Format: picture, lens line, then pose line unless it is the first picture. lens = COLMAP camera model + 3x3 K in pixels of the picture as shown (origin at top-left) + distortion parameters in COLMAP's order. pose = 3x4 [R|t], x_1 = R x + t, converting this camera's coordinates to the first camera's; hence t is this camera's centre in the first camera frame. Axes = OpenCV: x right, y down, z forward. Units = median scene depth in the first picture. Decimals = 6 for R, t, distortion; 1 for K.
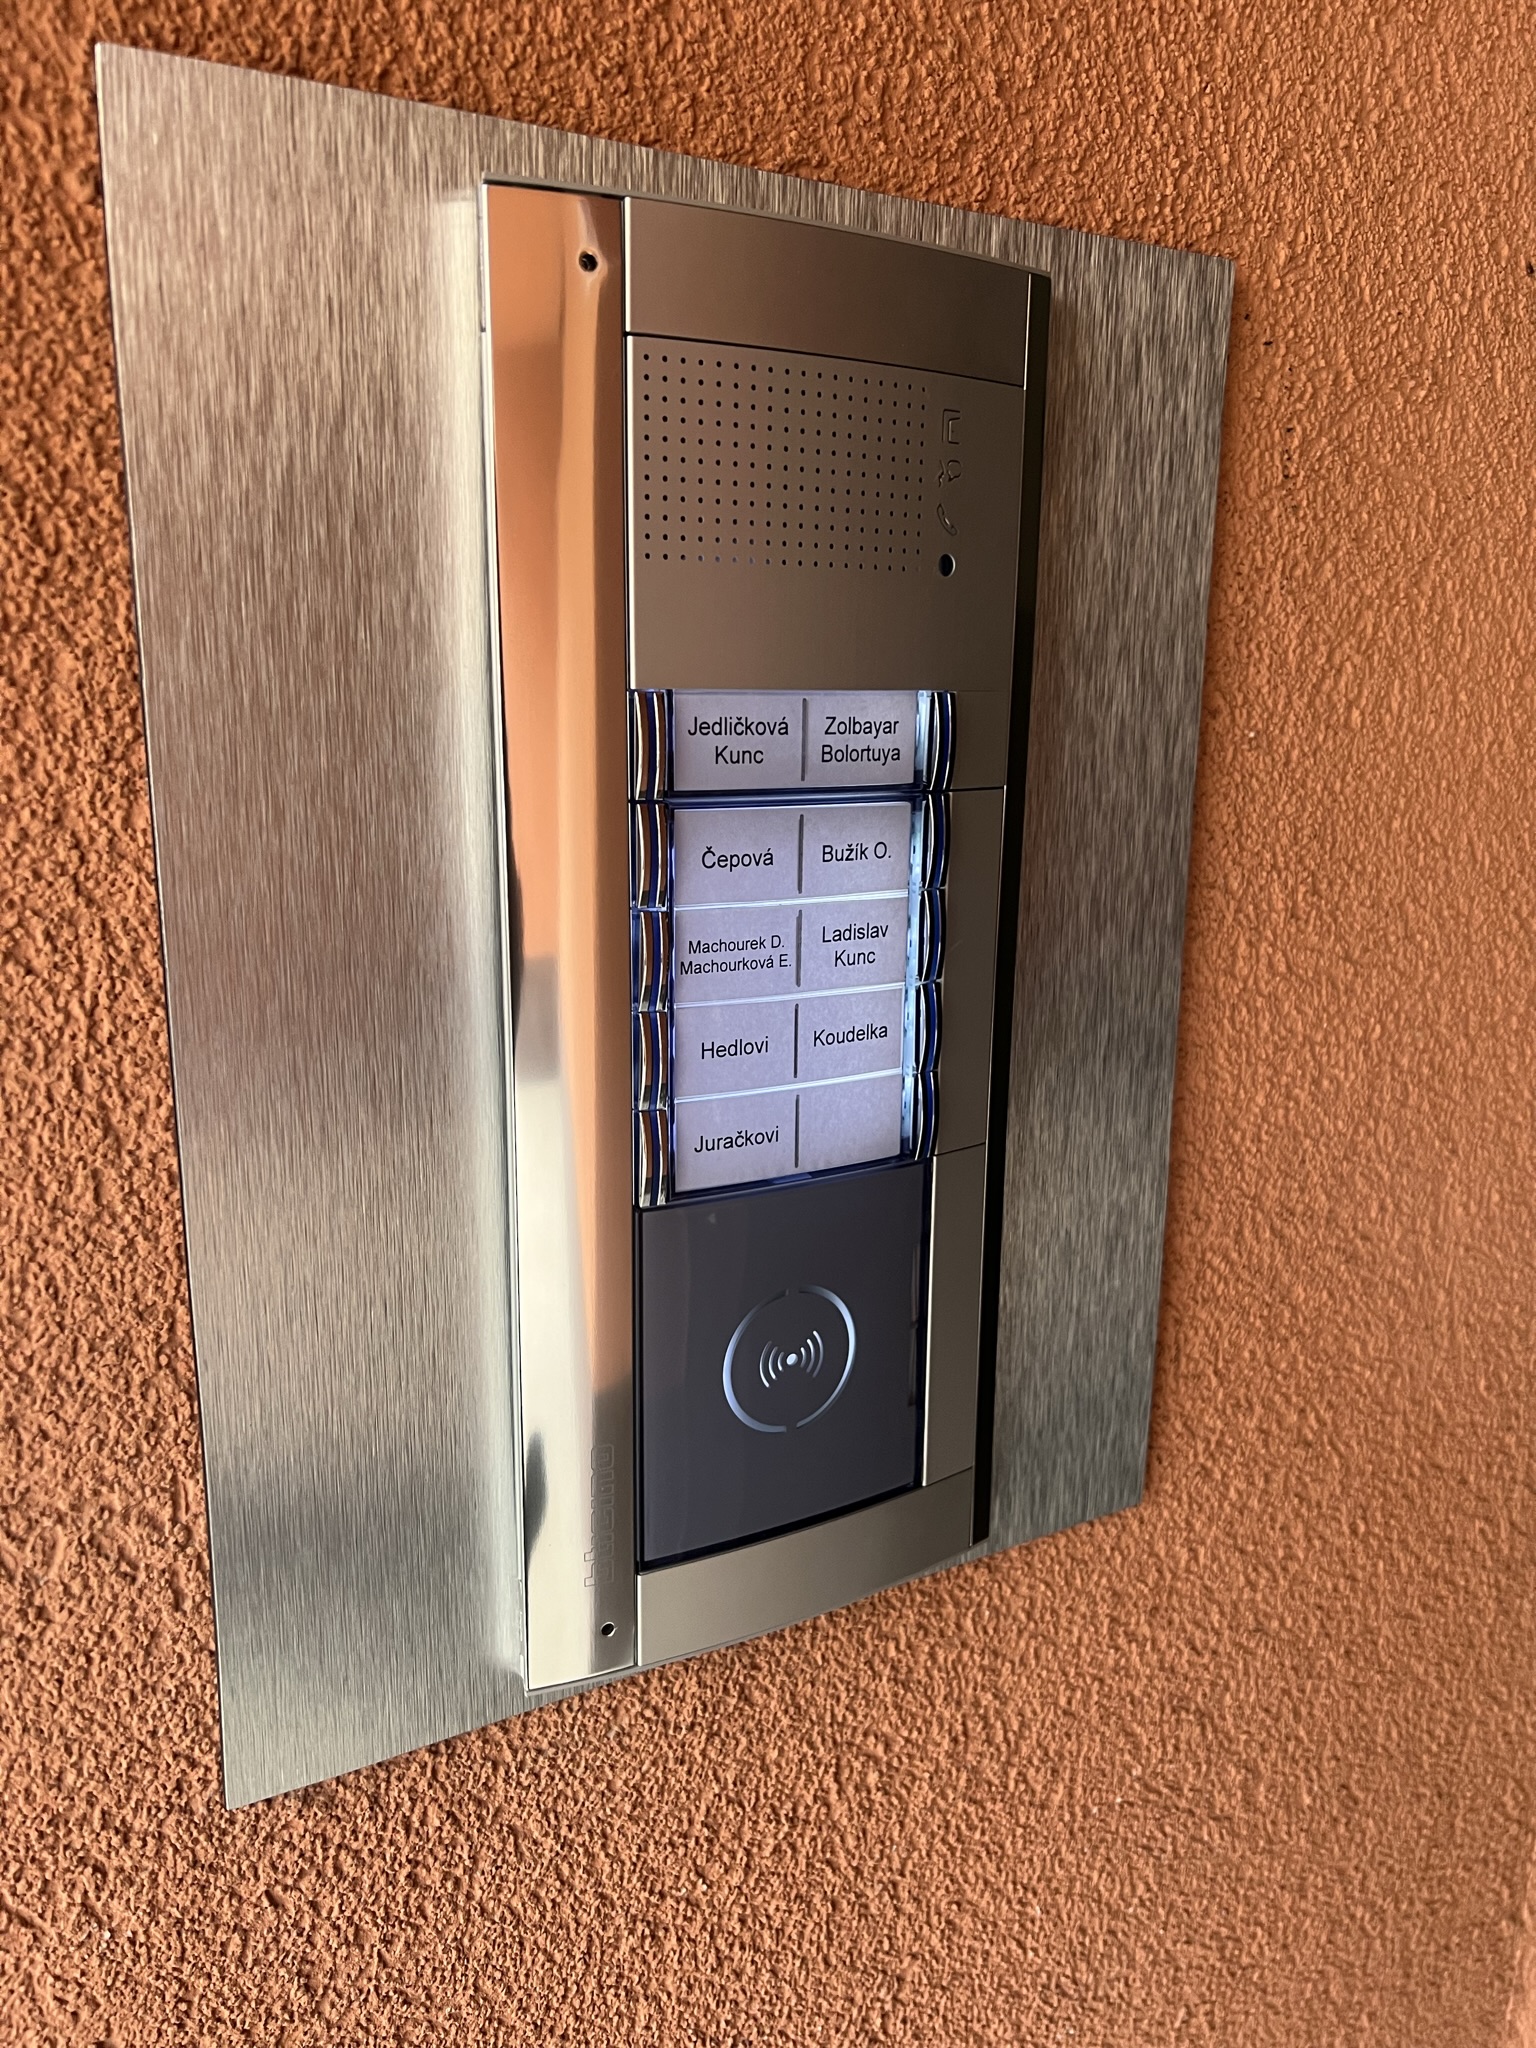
lens RADIAL K [[1558.9, 0, 768.7], [0, 1558.9, 1029.8], [0, 0, 1]] dist [0.030390, -0.042795]
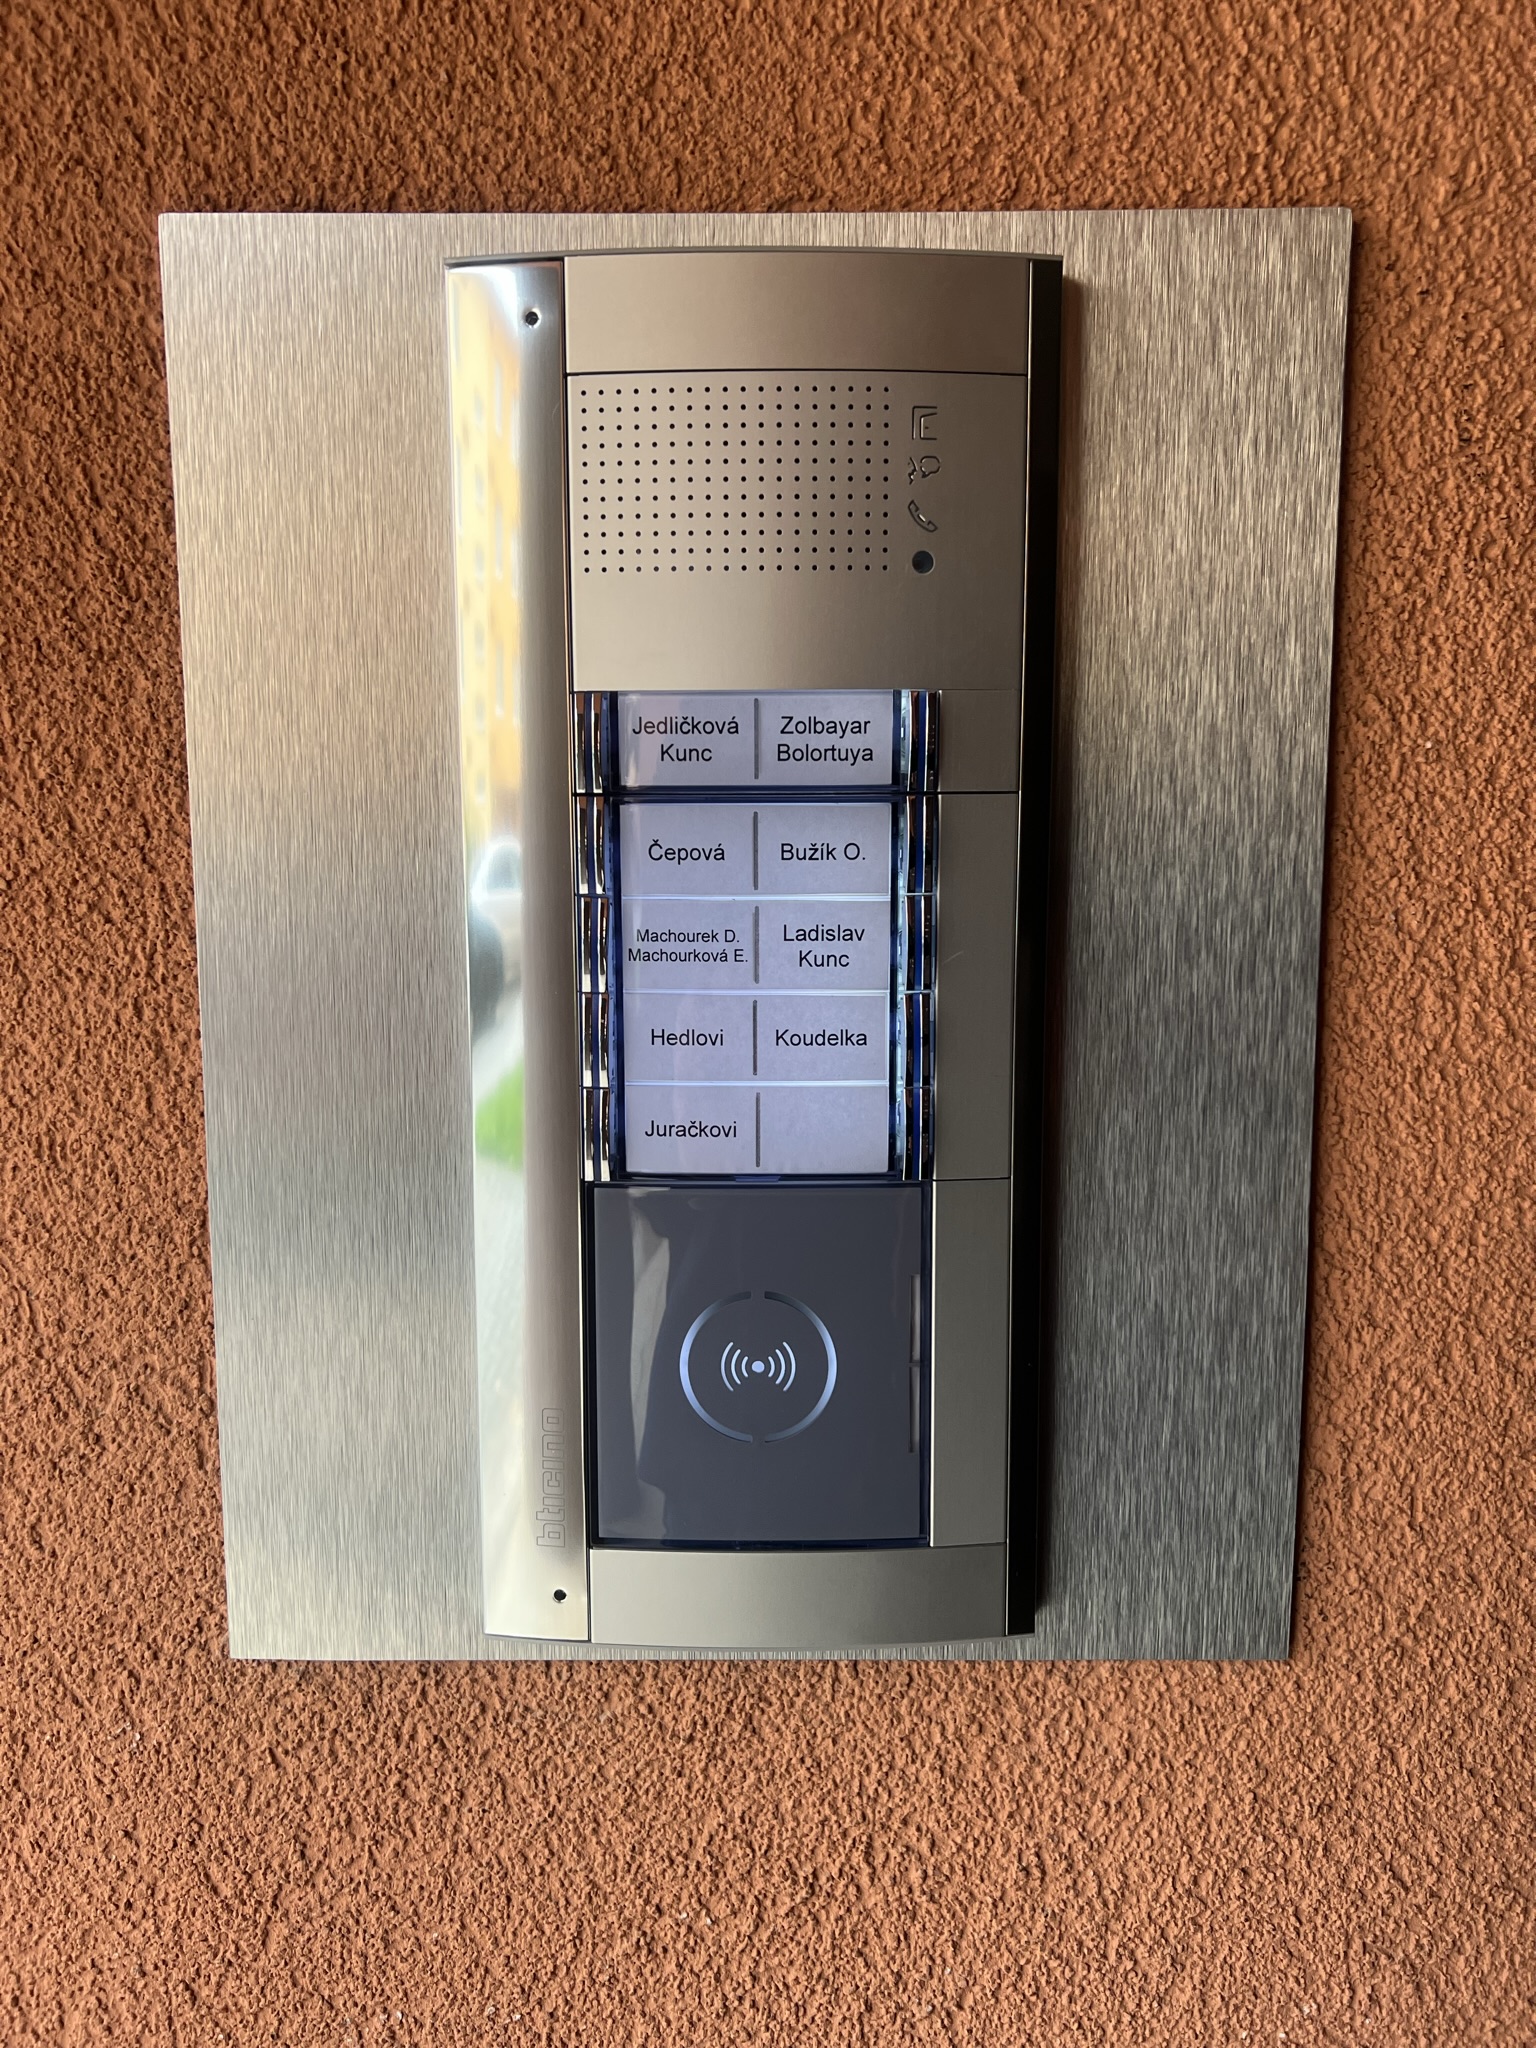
lens RADIAL K [[1558.9, 0, 773.8], [0, 1558.9, 1029.1], [0, 0, 1]] dist [0.030390, -0.042795]
pose [[0.861367, 0.051298, -0.505386, 0.516431], [-0.099975, 0.992549, -0.069649, 0.067953], [0.498047, 0.110520, 0.860078, 0.134925]]
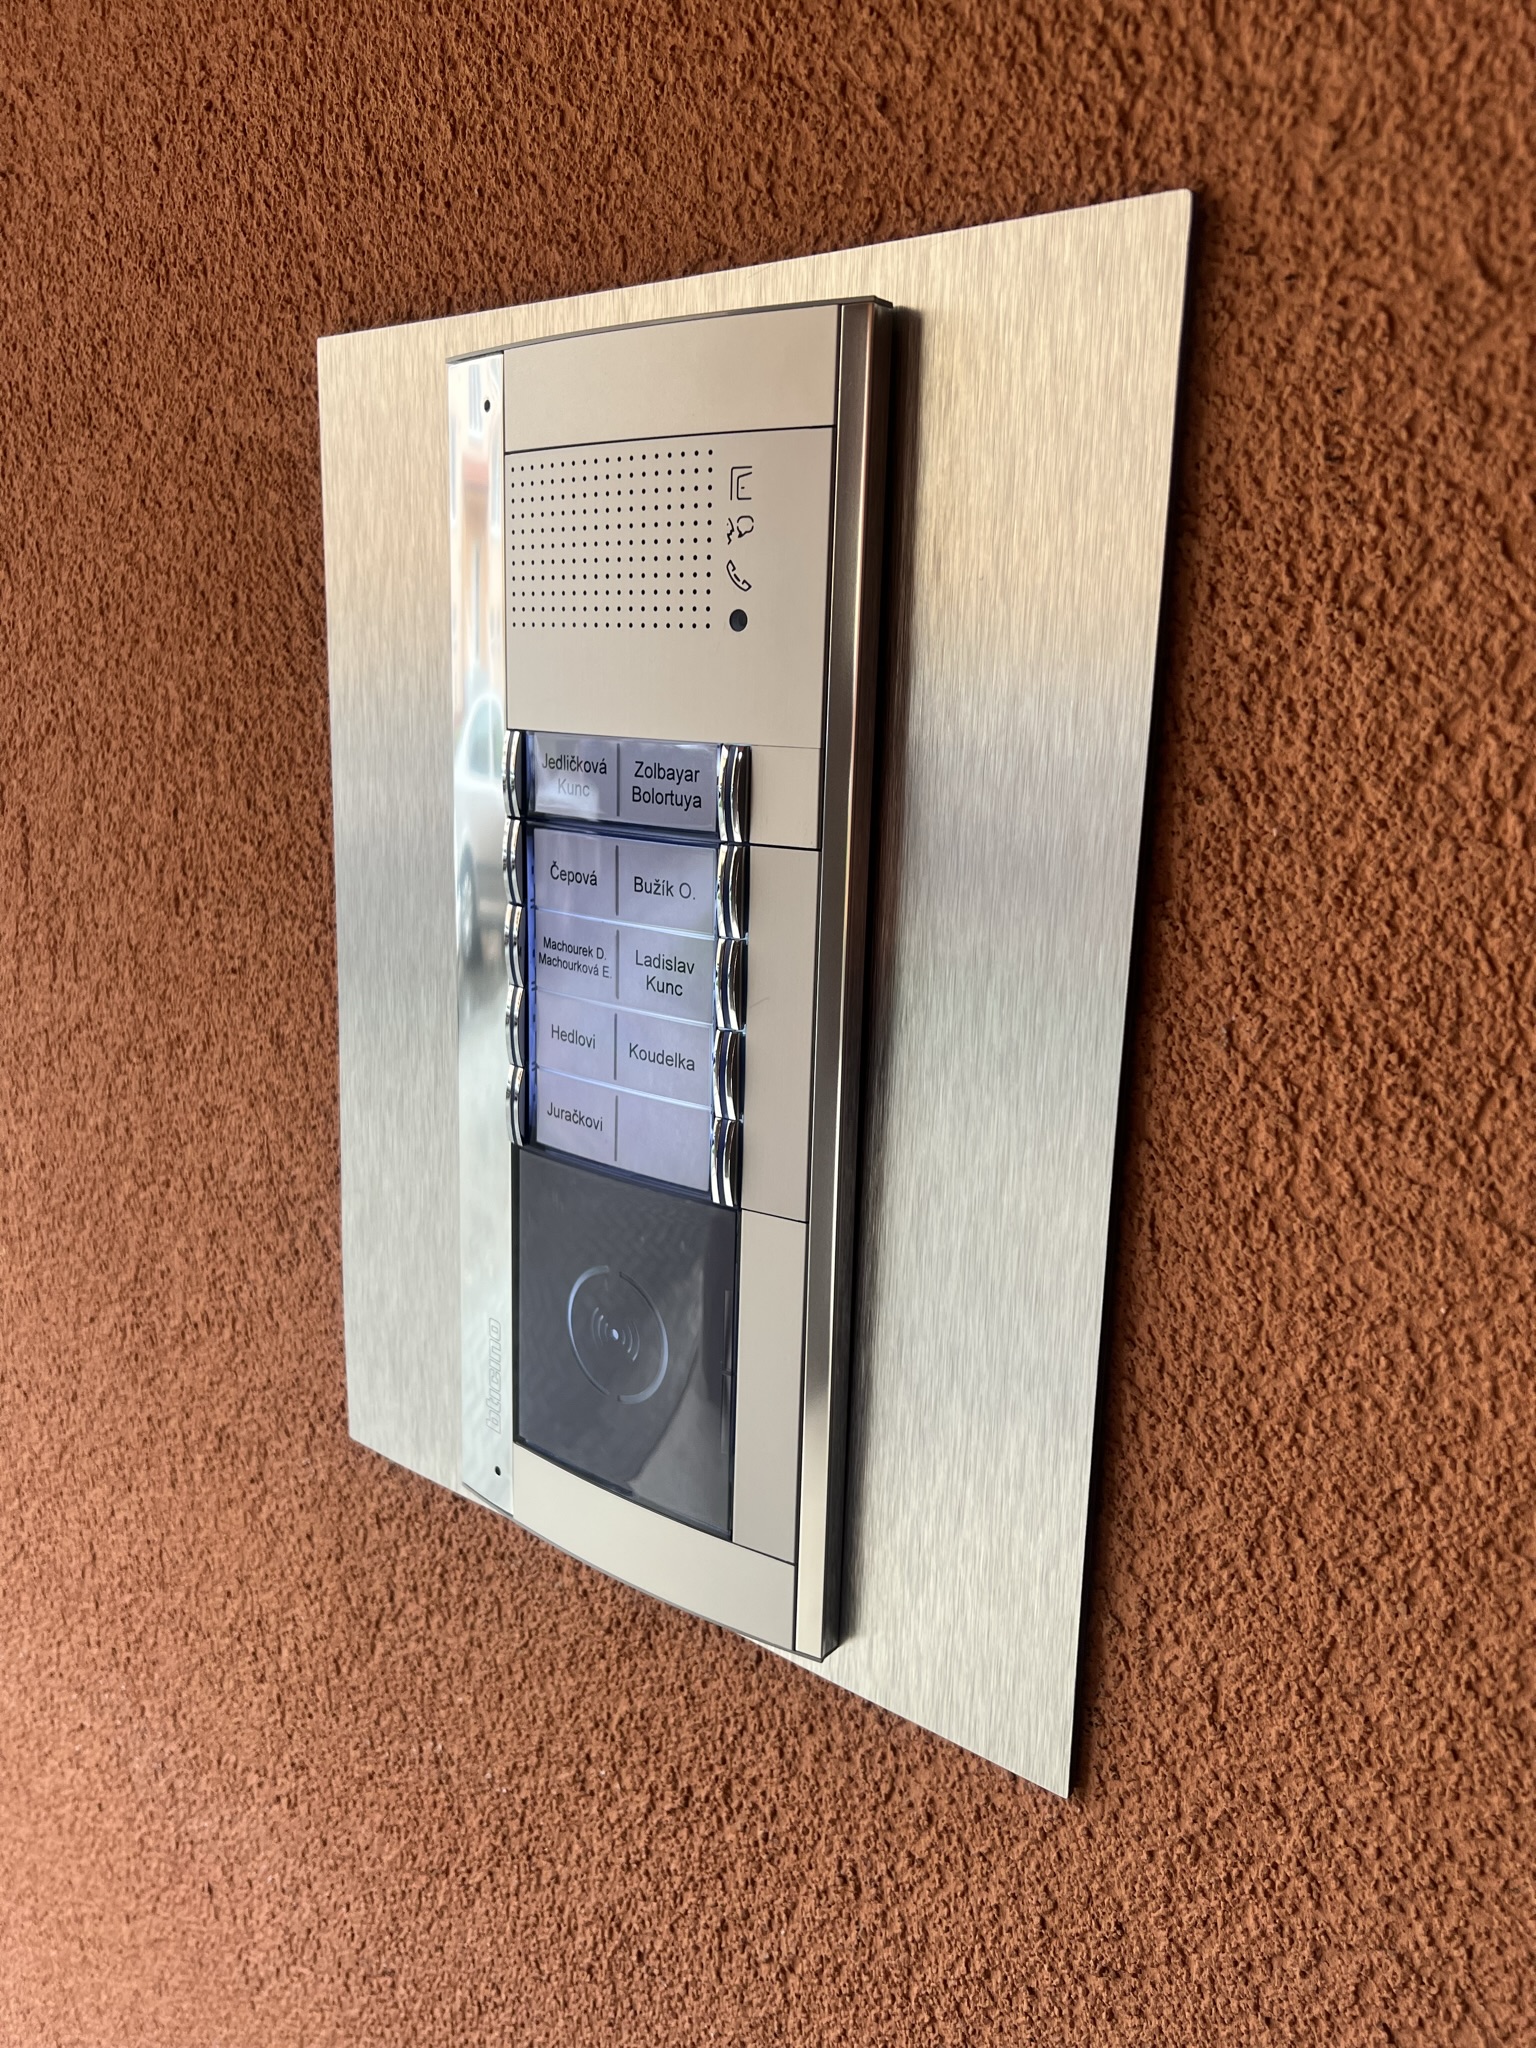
lens RADIAL K [[1558.9, 0, 769.8], [0, 1558.9, 1013.6], [0, 0, 1]] dist [0.030390, -0.042795]
pose [[0.367474, 0.196686, -0.908998, 1.029264], [-0.228706, 0.966480, 0.116666, -0.165132], [0.901474, 0.165021, 0.400140, 0.624717]]
